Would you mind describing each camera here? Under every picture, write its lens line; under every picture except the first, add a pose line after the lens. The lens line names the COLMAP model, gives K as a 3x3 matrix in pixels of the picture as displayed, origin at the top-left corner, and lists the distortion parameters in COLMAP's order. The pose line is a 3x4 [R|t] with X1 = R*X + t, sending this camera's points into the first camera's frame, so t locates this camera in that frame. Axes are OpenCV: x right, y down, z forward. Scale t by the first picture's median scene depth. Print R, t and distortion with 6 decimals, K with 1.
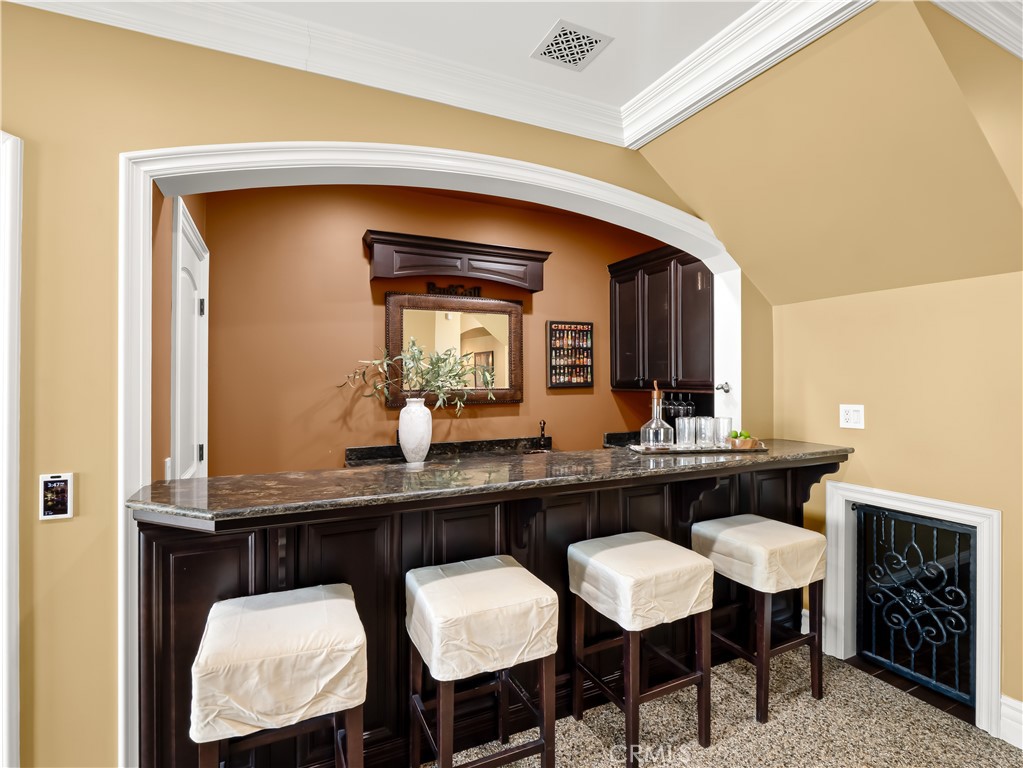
lens RADIAL K [[494.1, 0, 508.8], [0, 494.1, 377.9], [0, 0, 1]] dist [-0.015173, 0.000501]
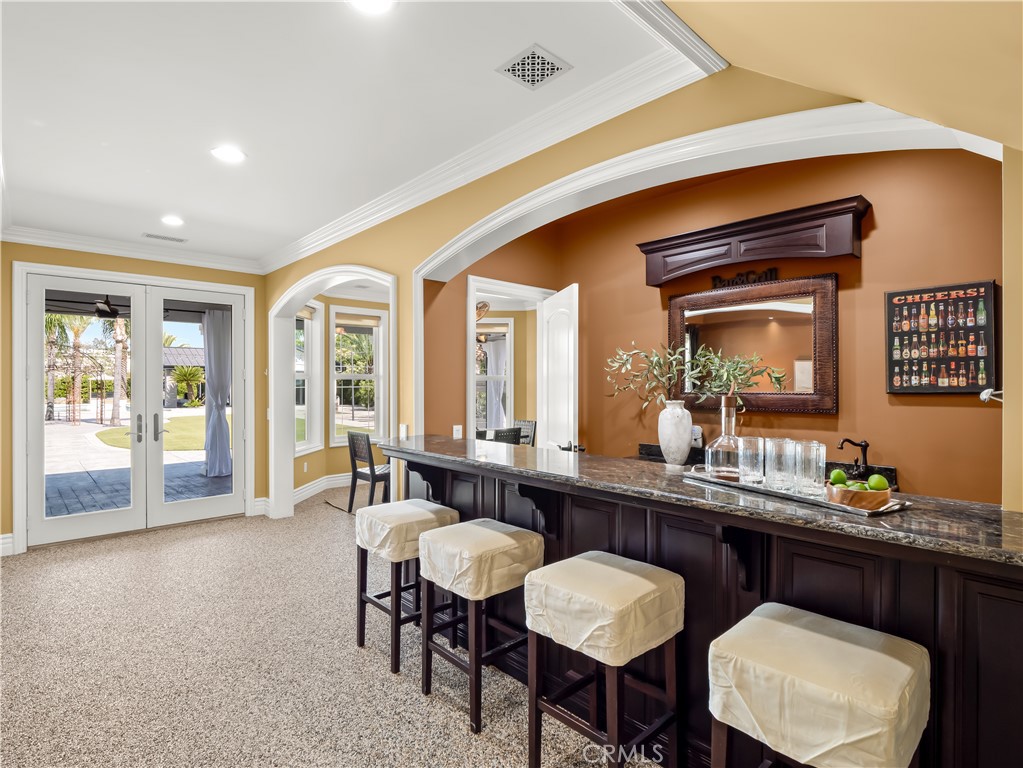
lens RADIAL K [[534.7, 0, 509.1], [0, 534.7, 385.8], [0, 0, 1]] dist [0.003257, 0.000244]
pose [[0.303769, 0.006657, -0.952723, 0.605626], [0.002231, 0.999968, 0.007698, 0.002481], [0.952743, -0.004464, 0.303744, 0.292746]]
